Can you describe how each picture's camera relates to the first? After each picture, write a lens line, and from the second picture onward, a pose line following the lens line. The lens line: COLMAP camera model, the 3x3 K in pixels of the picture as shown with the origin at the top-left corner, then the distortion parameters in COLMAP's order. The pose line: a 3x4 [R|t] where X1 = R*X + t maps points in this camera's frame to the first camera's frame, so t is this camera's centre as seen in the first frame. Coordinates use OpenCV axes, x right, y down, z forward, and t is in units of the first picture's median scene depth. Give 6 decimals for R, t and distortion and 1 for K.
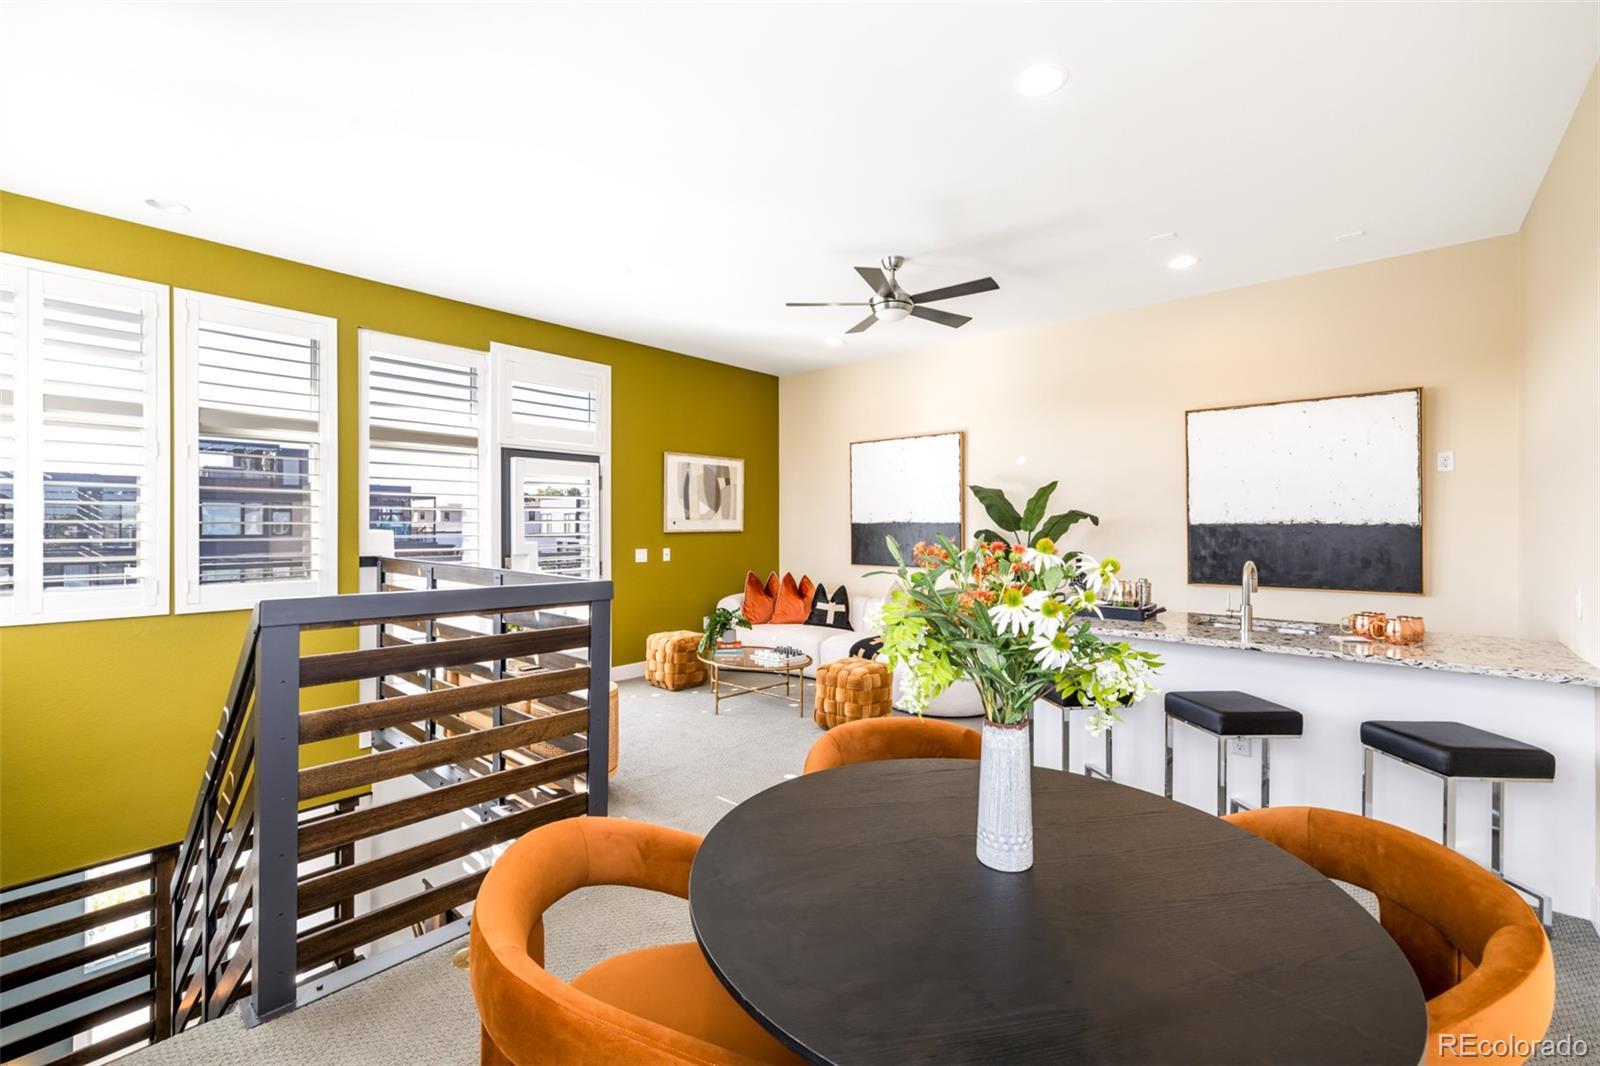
lens RADIAL K [[677.3, 0, 795.0], [0, 677.3, 513.3], [0, 0, 1]] dist [0.002096, 0.000020]
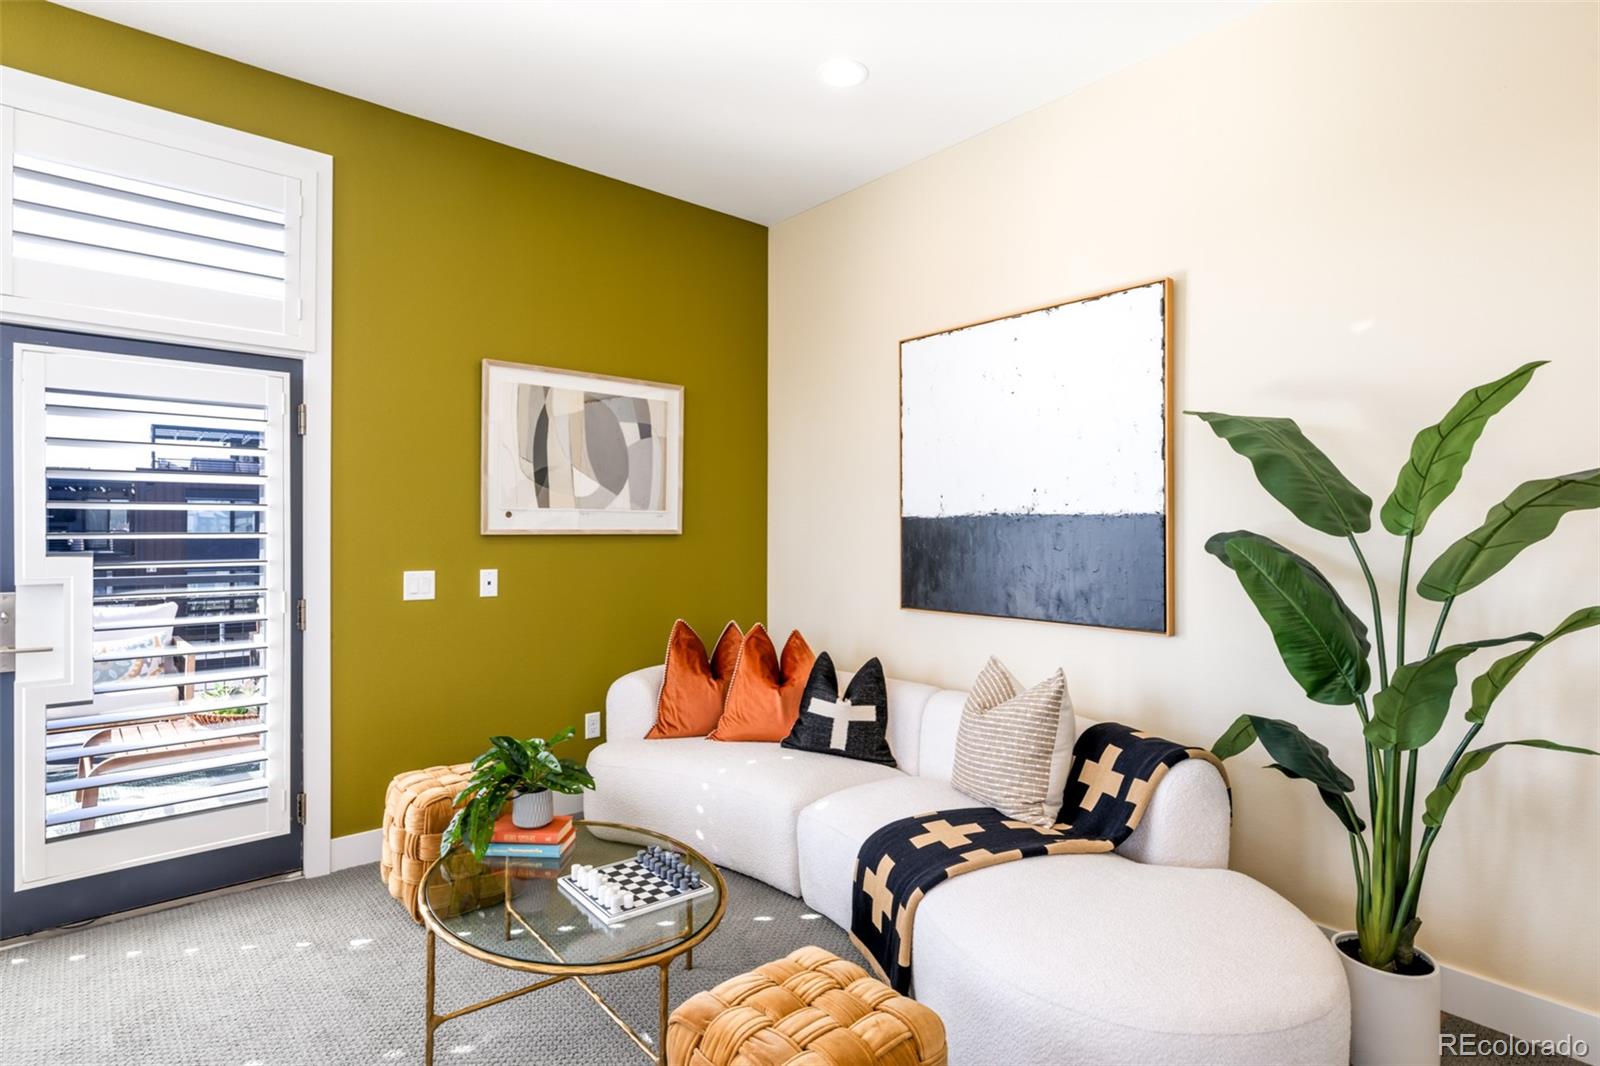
lens RADIAL K [[793.0, 0, 800.0], [0, 793.0, 533.0], [0, 0, 1]] dist [-0.051717, -0.000056]
pose [[0.991809, 0.006449, -0.127567, 0.089653], [-0.003938, 0.999794, 0.019927, 0.015770], [0.127669, -0.019261, 0.991630, 0.497934]]
